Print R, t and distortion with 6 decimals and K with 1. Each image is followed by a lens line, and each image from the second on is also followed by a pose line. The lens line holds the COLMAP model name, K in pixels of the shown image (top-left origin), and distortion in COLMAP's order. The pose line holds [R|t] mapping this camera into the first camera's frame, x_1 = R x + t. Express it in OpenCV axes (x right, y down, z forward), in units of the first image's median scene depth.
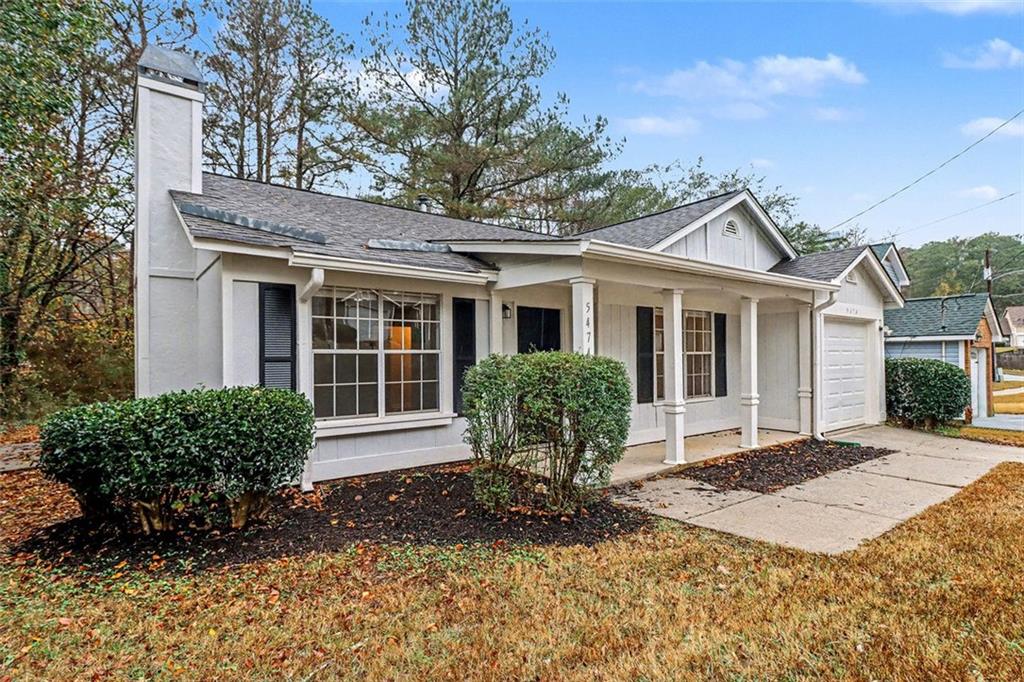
lens RADIAL K [[501.6, 0, 515.9], [0, 501.6, 340.9], [0, 0, 1]] dist [-0.000243, 0.000261]
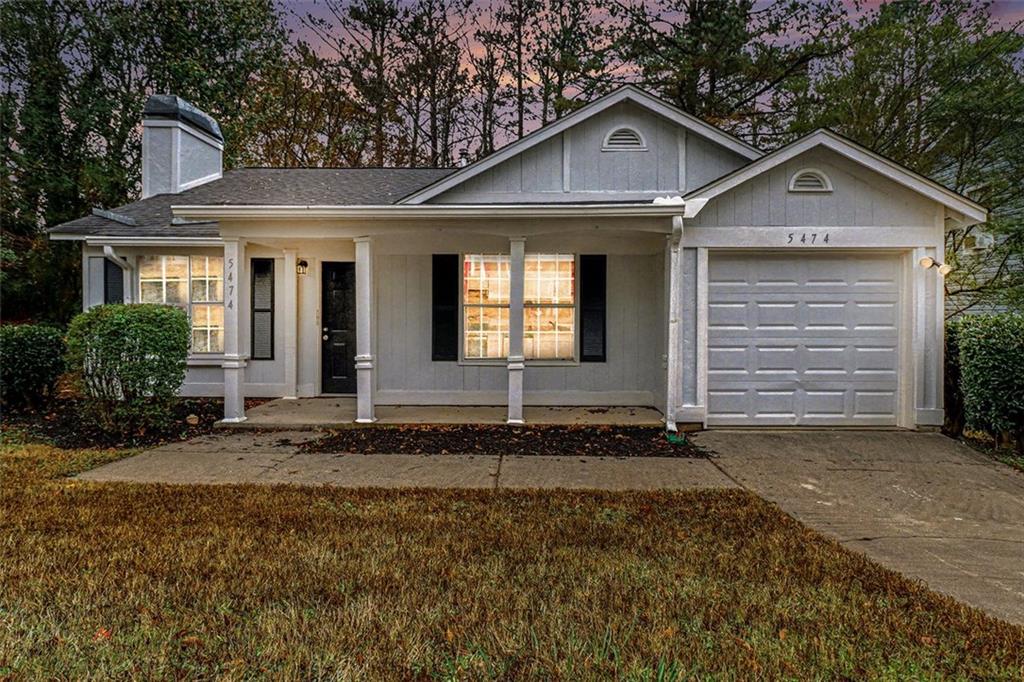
lens RADIAL K [[501.6, 0, 515.9], [0, 501.6, 340.9], [0, 0, 1]] dist [-0.000243, 0.000261]
pose [[0.792384, 0.044239, -0.608417, 0.899808], [0.009669, 0.996331, 0.085037, 0.011144], [0.609946, -0.073264, 0.789049, 0.353693]]
